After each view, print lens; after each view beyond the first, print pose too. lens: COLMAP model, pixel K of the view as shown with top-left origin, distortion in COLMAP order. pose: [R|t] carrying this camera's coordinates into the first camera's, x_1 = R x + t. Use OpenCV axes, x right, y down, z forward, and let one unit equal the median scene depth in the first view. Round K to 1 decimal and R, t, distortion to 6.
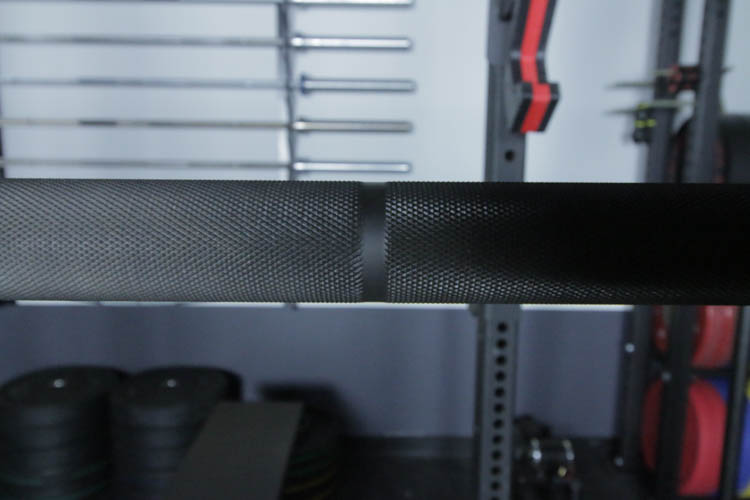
lens RADIAL K [[586.3, 0, 378.9], [0, 586.3, 245.4], [0, 0, 1]] dist [0.001284, -0.000835]
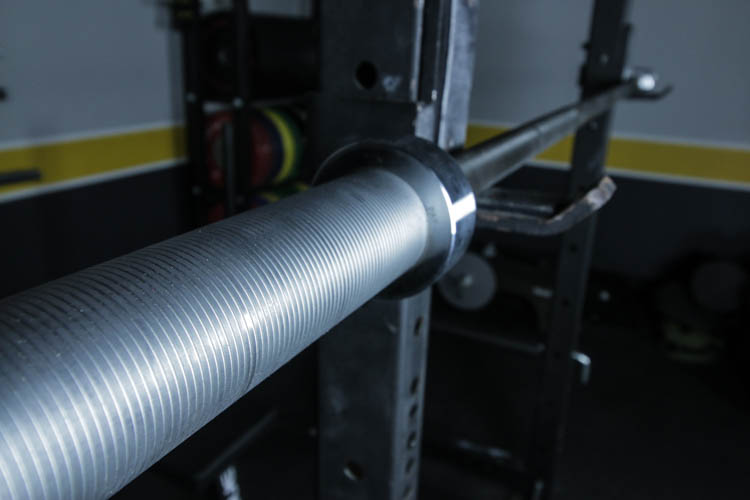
lens RADIAL K [[586.3, 0, 376.4], [0, 586.3, 250.7], [0, 0, 1]] dist [0.001284, -0.000835]
pose [[0.451489, -0.291568, 0.843295, -0.585674], [0.097131, 0.955548, 0.278377, -0.030992], [-0.886974, -0.043774, 0.459739, 0.014840]]
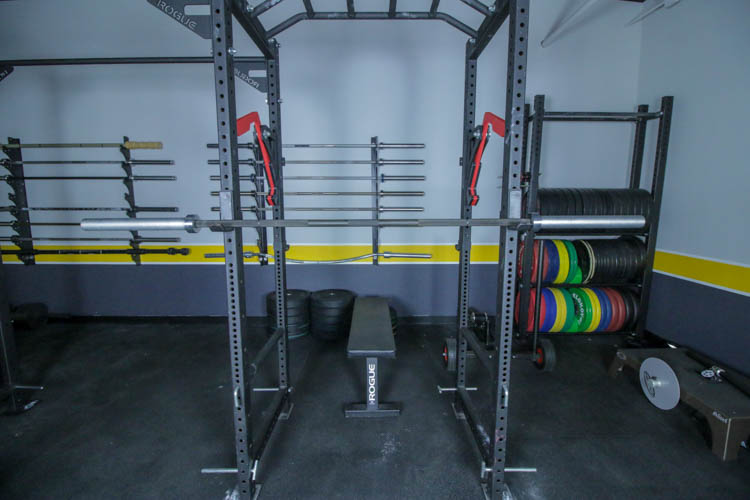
lens RADIAL K [[344.7, 0, 376.1], [0, 344.7, 247.8], [0, 0, 1]] dist [-0.013409, -0.003598]
pose [[0.999925, -0.011859, -0.002914, -0.158161], [0.011843, 0.999915, -0.005388, 0.044914], [0.002977, 0.005353, 0.999981, -0.540407]]
